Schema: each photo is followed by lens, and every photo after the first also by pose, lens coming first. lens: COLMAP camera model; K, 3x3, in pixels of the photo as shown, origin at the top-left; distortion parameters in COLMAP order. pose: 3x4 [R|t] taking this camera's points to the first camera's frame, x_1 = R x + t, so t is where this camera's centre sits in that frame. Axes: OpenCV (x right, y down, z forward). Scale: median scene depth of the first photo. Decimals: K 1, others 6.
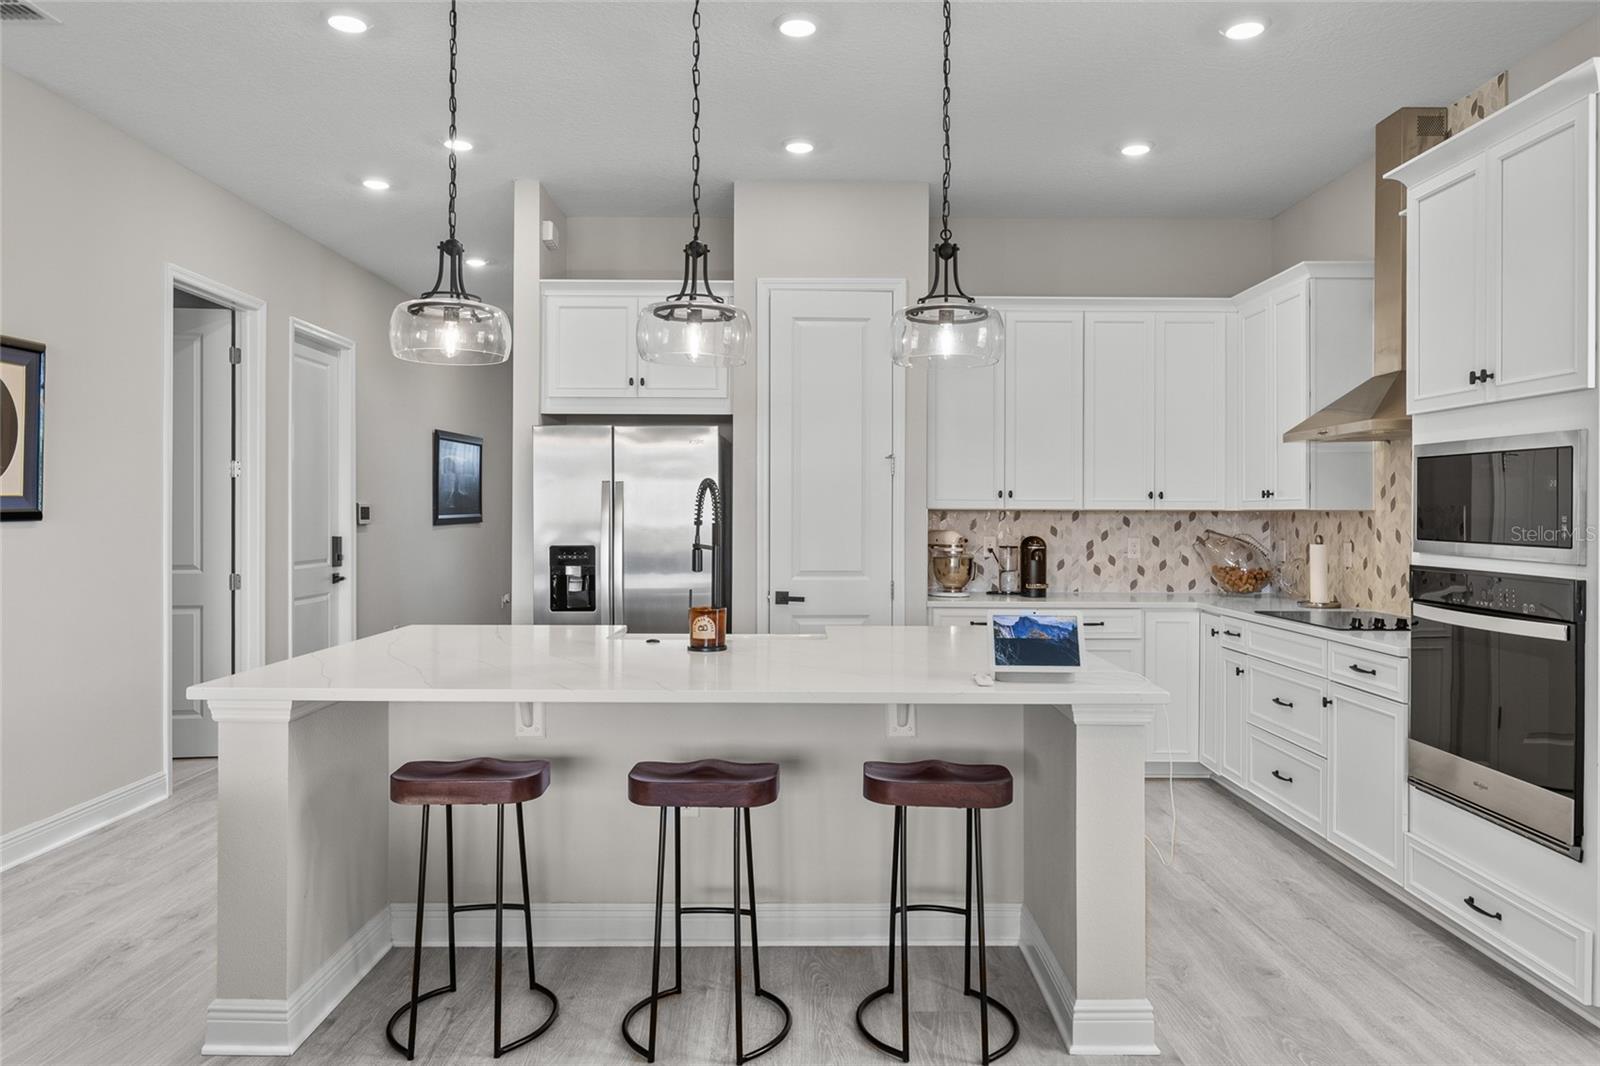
lens RADIAL K [[1086.6, 0, 800.0], [0, 1086.6, 533.0], [0, 0, 1]] dist [0.001780, -0.000802]
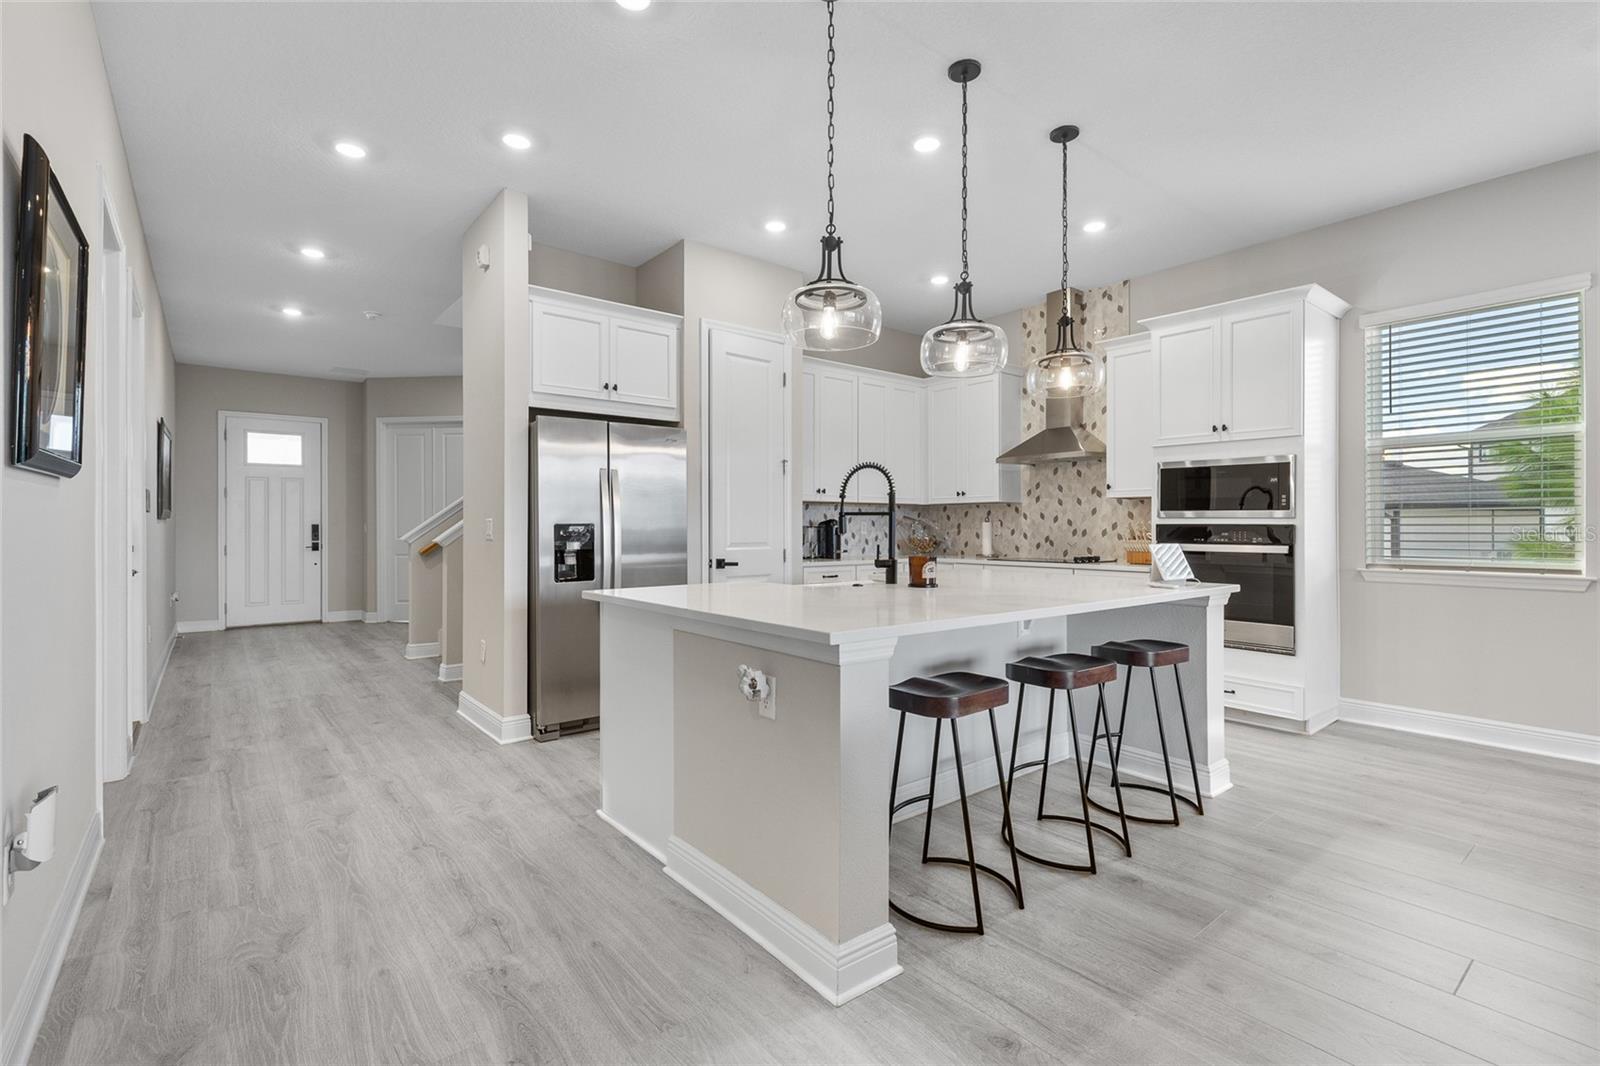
lens RADIAL K [[726.9, 0, 800.0], [0, 726.9, 533.0], [0, 0, 1]] dist [0.016941, -0.000918]
pose [[0.780483, -0.008950, 0.625113, -0.498388], [0.013799, 0.999901, -0.002912, 0.026784], [-0.625025, 0.010899, 0.780529, 0.252589]]
